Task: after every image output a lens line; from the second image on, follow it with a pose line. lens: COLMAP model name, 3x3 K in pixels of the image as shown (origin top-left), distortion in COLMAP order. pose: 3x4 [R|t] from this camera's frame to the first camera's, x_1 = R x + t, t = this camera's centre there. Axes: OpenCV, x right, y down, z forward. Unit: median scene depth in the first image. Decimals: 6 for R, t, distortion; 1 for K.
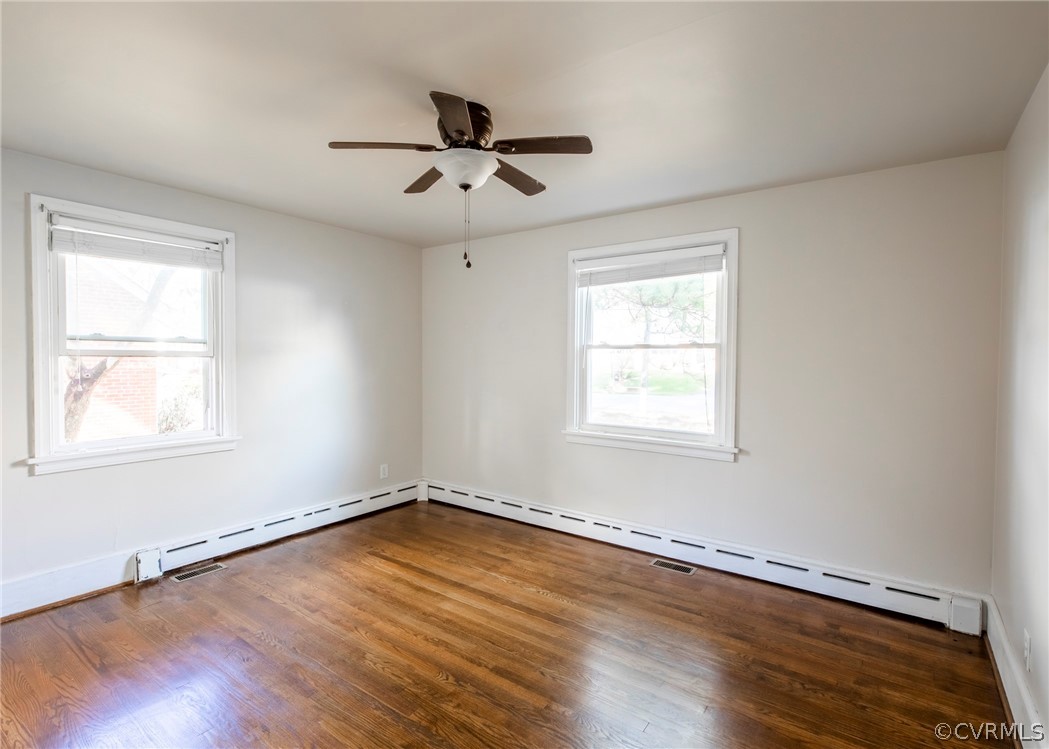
lens RADIAL K [[510.1, 0, 529.2], [0, 510.1, 370.0], [0, 0, 1]] dist [0.005343, -0.000060]
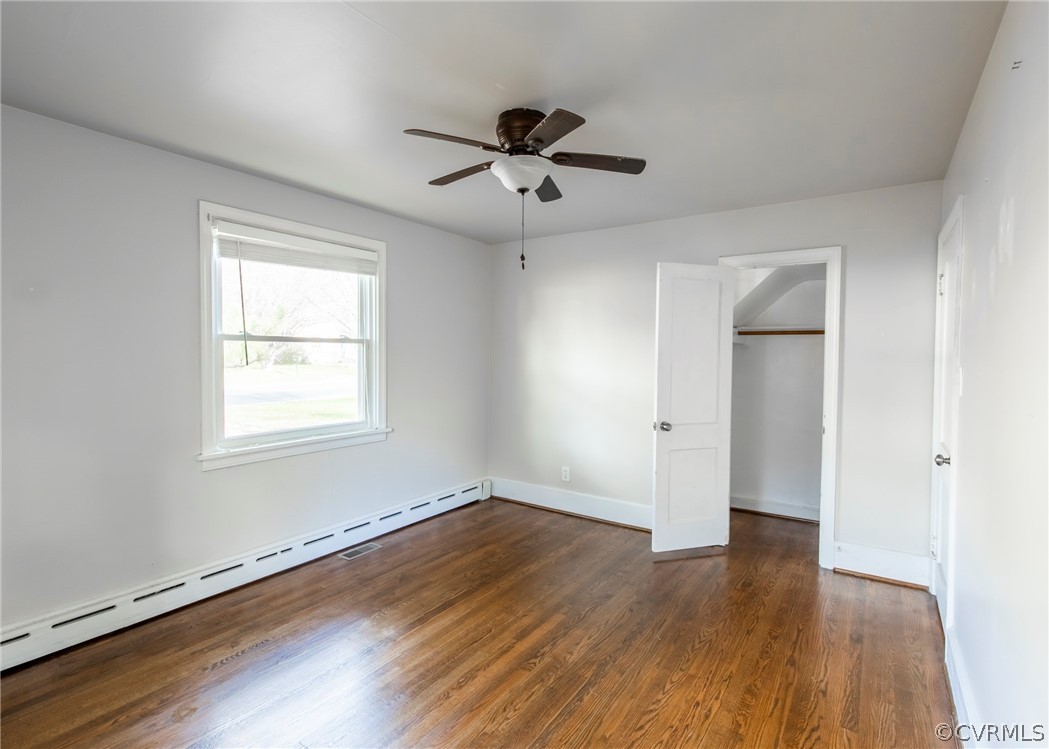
lens RADIAL K [[510.1, 0, 529.2], [0, 510.1, 370.0], [0, 0, 1]] dist [0.005343, -0.000060]
pose [[-0.030082, -0.034636, 0.998947, -0.796575], [0.021809, 0.999139, 0.035300, -0.019737], [-0.999309, 0.022848, -0.029301, 0.693326]]
